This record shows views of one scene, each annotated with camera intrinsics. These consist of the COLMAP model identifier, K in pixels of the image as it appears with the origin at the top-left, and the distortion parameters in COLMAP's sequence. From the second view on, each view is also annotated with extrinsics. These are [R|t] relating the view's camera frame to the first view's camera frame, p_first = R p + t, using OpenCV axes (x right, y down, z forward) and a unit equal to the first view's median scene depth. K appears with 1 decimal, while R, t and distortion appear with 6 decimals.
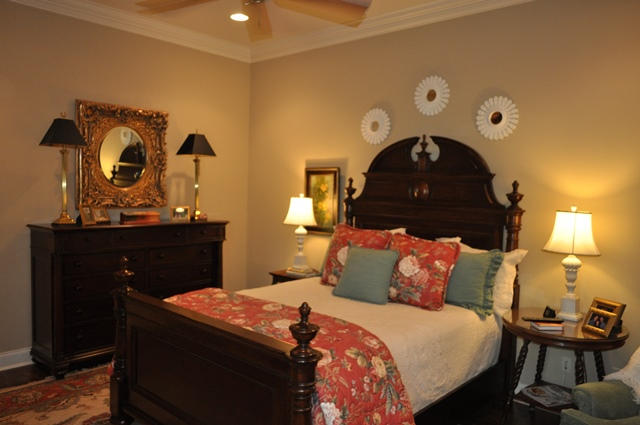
lens RADIAL K [[493.4, 0, 318.4], [0, 493.4, 211.9], [0, 0, 1]] dist [-0.014164, 0.004291]
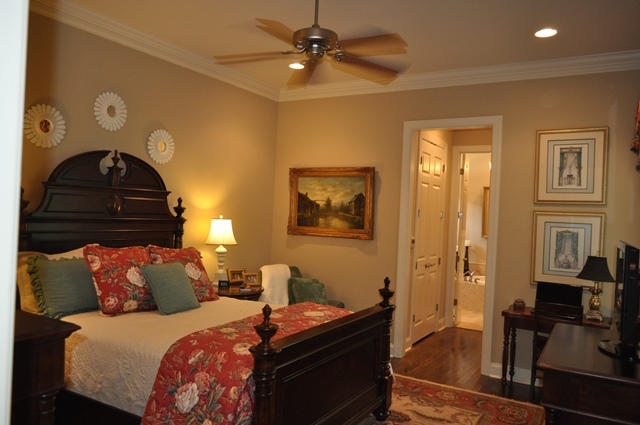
lens RADIAL K [[493.4, 0, 318.4], [0, 493.4, 211.9], [0, 0, 1]] dist [-0.014164, 0.004291]
pose [[-0.211401, -0.038389, 0.976645, -0.982001], [0.000849, 0.999221, 0.039461, -0.075361], [-0.977399, 0.009171, -0.211203, 0.897283]]
